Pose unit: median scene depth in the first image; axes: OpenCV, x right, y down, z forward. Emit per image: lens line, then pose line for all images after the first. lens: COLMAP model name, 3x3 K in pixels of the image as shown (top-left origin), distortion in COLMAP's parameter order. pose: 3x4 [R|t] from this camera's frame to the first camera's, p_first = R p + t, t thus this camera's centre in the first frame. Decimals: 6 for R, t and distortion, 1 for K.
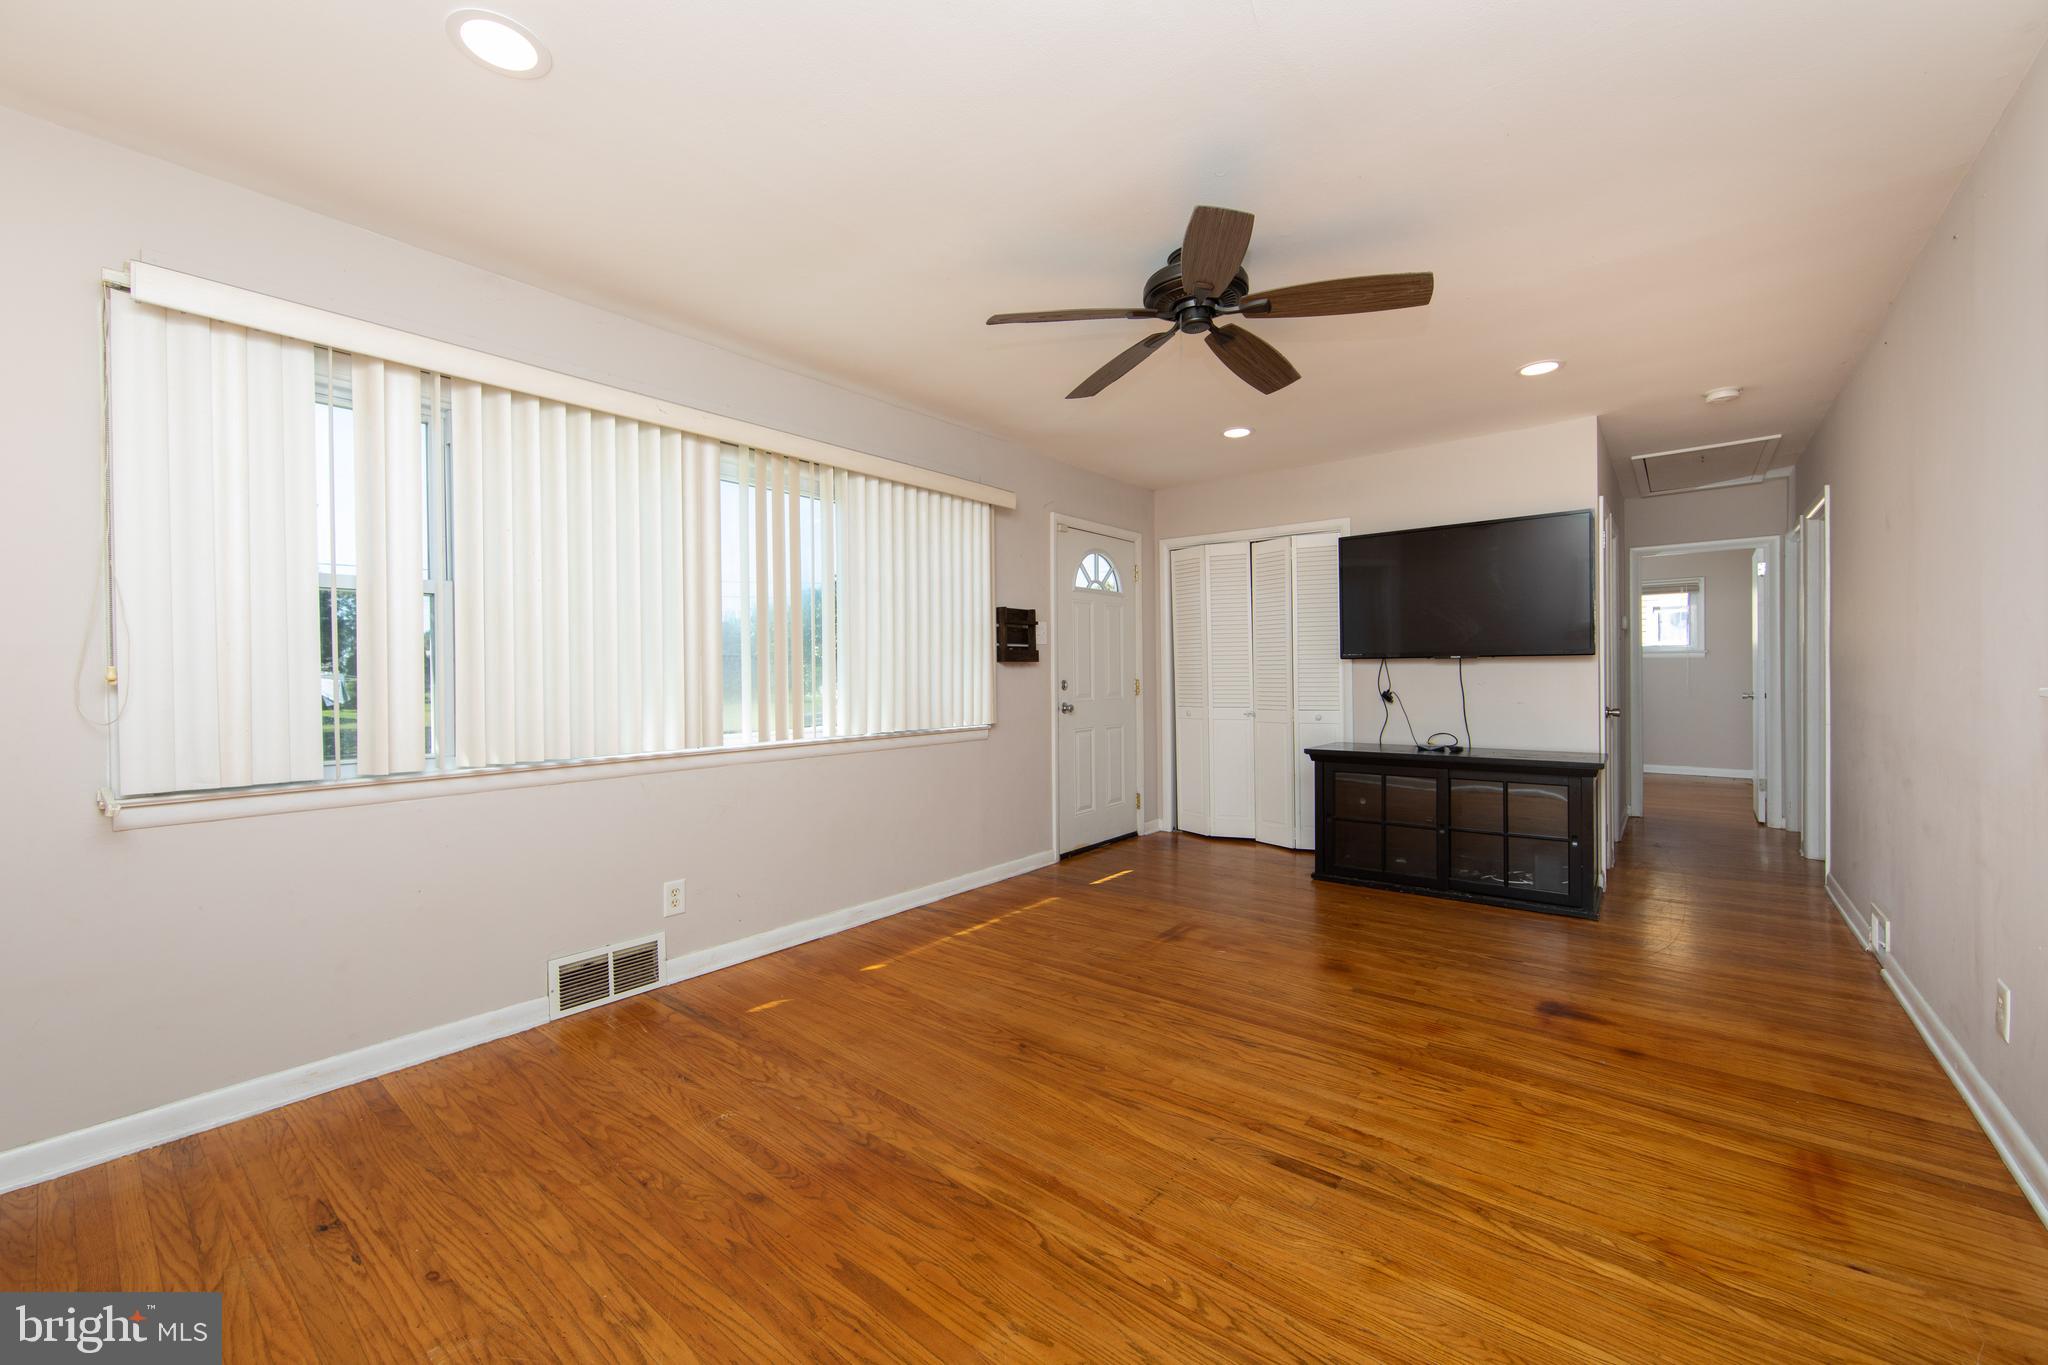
lens RADIAL K [[799.8, 0, 1010.9], [0, 799.8, 674.3], [0, 0, 1]] dist [-0.005033, -0.000128]
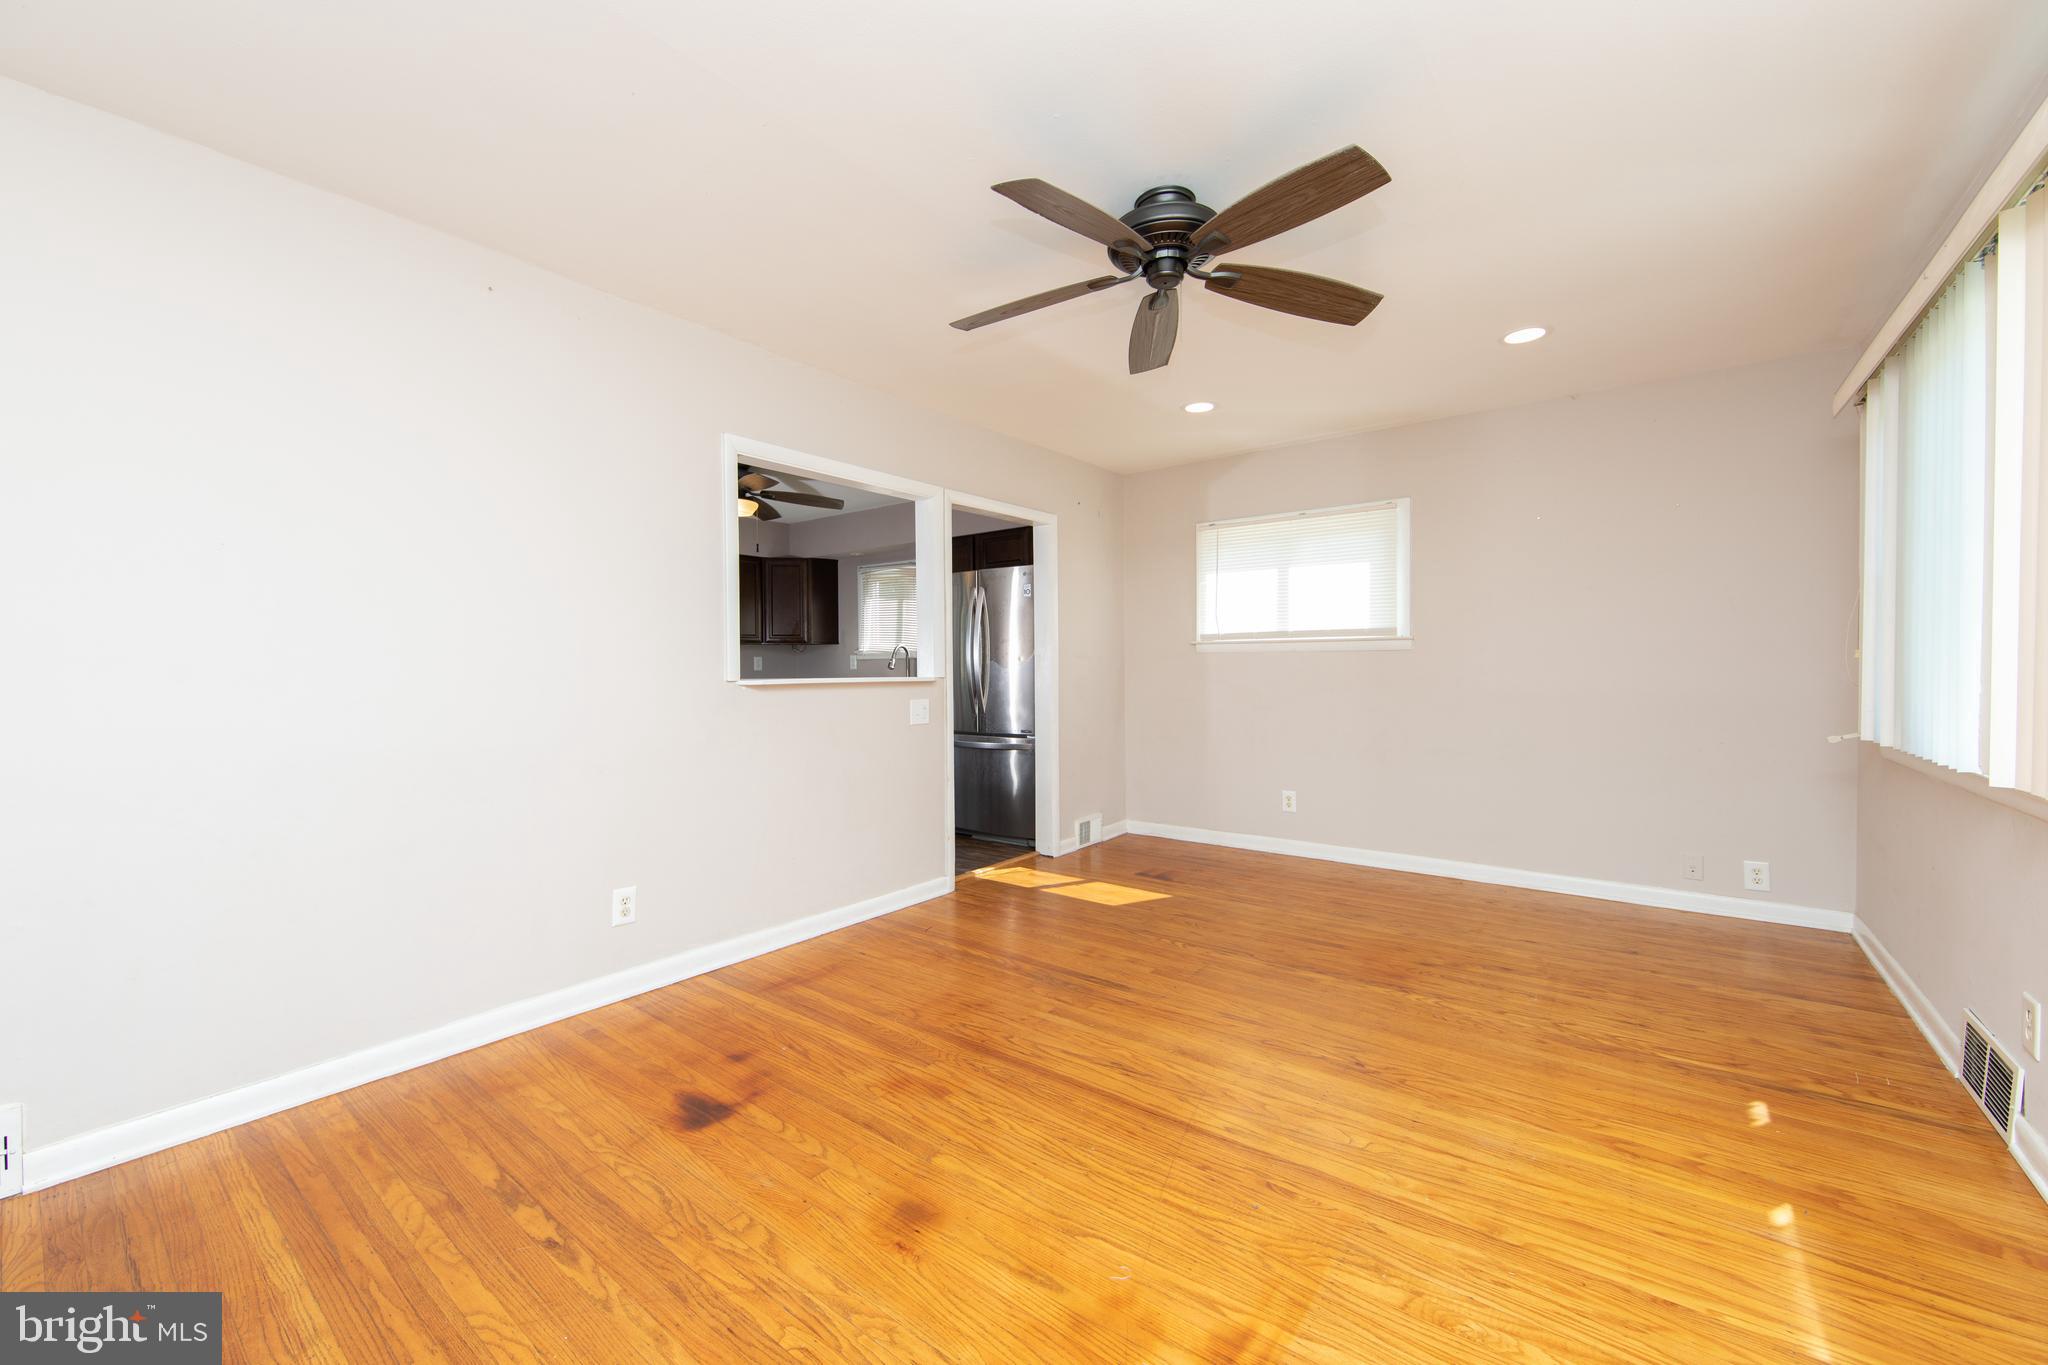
lens RADIAL K [[799.8, 0, 1010.9], [0, 799.8, 674.3], [0, 0, 1]] dist [-0.005033, -0.000128]
pose [[-0.999567, 0.018439, -0.022924, 0.391157], [0.018182, 0.999770, 0.011377, -0.006045], [0.023128, 0.010955, -0.999672, 1.728104]]
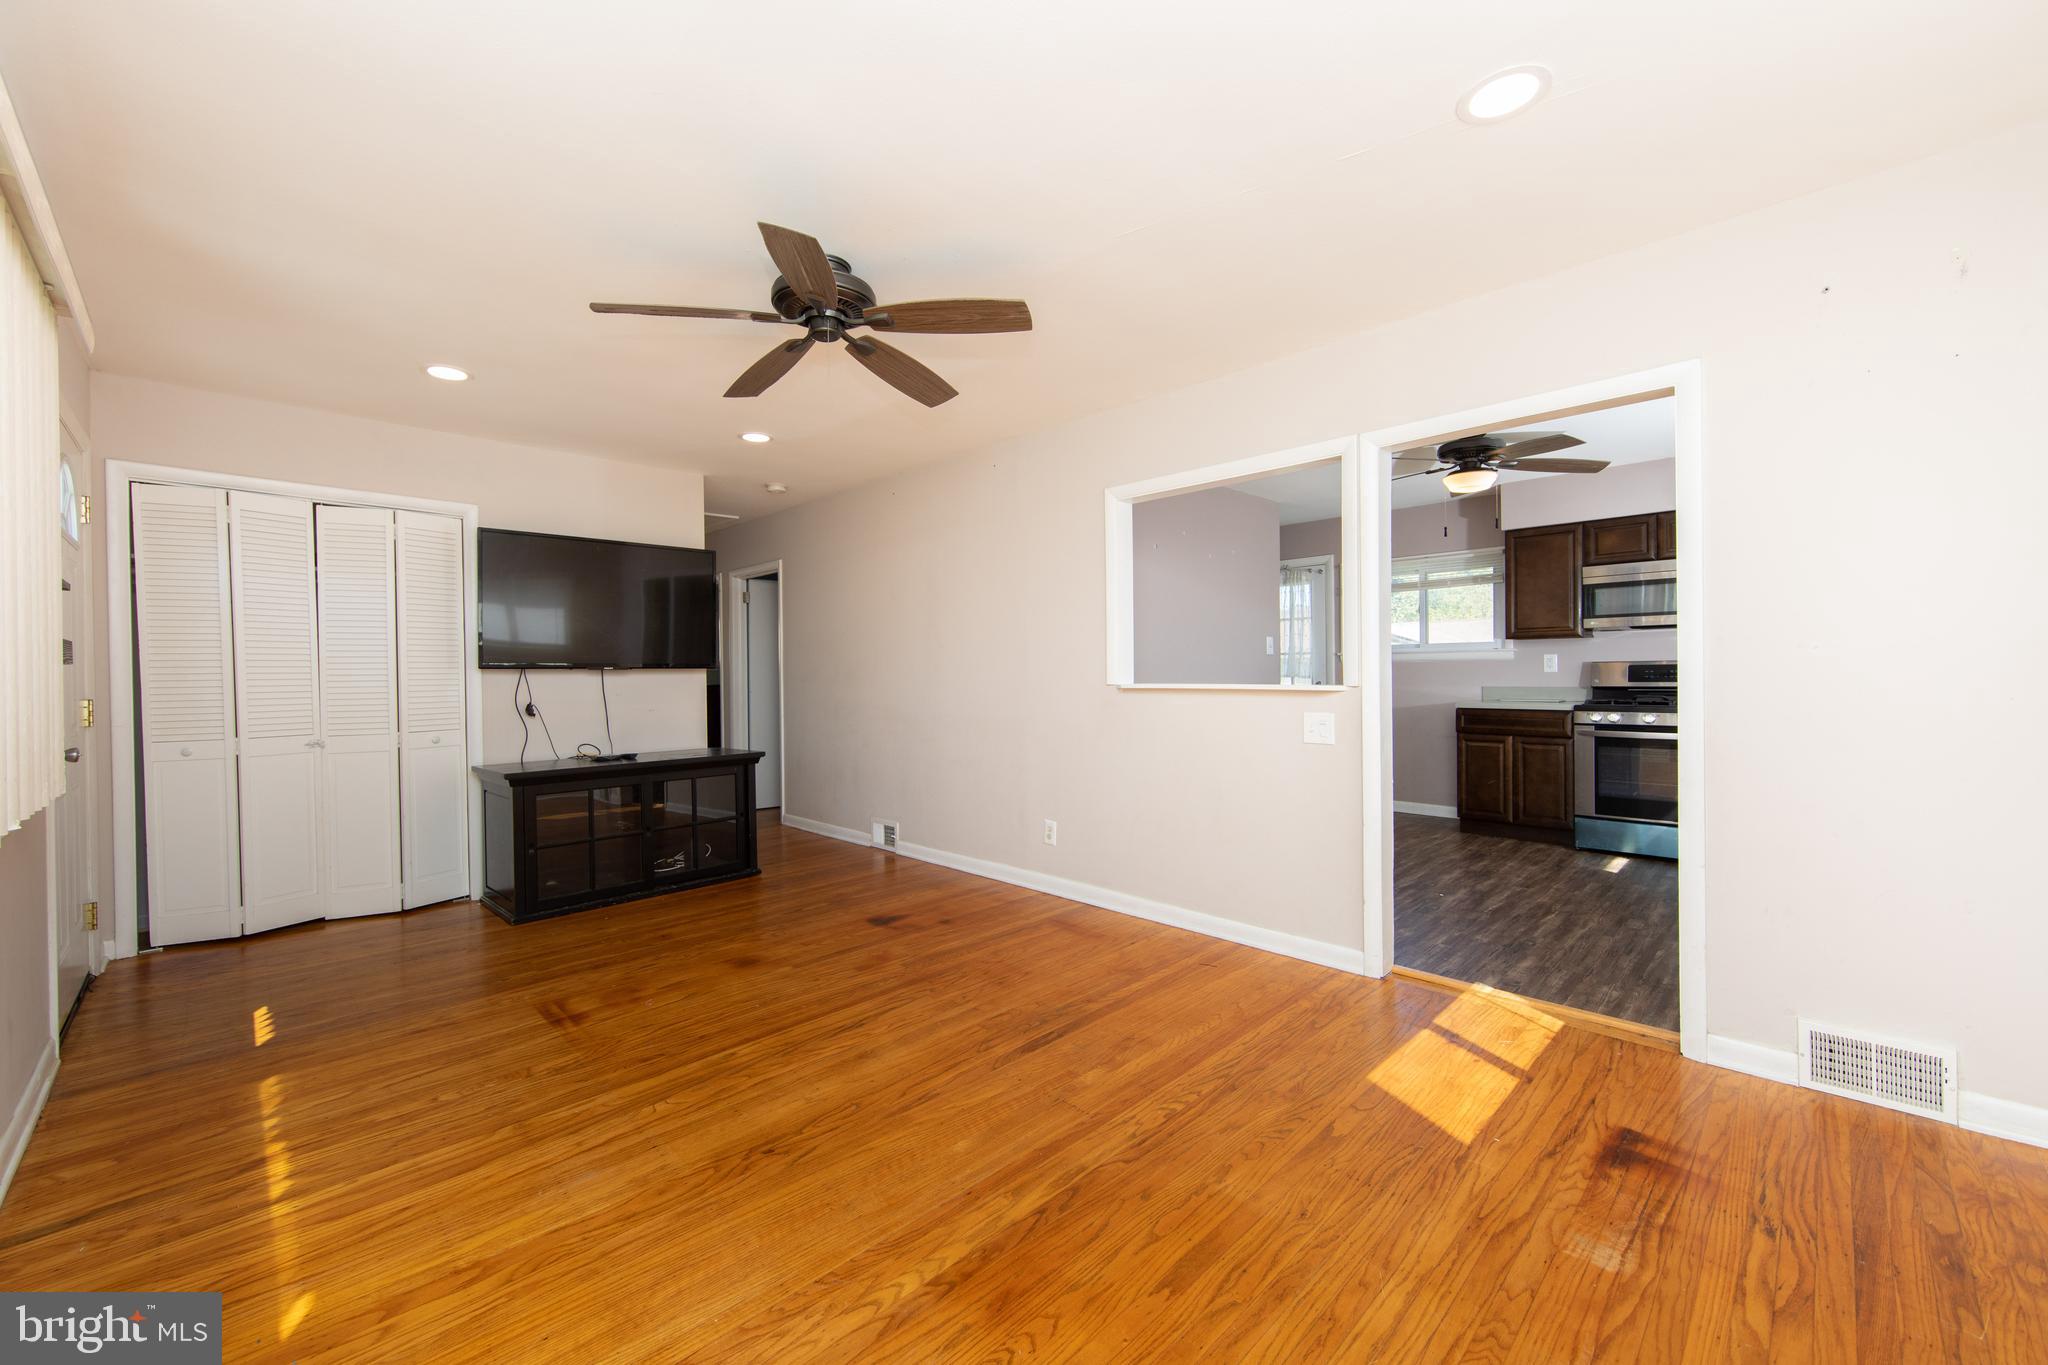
lens RADIAL K [[799.8, 0, 1010.9], [0, 799.8, 674.3], [0, 0, 1]] dist [-0.005033, -0.000128]
pose [[0.101953, 0.008108, 0.994756, -0.676267], [0.012338, 0.999880, -0.009415, 0.003314], [-0.994713, 0.013233, 0.101840, 0.609523]]
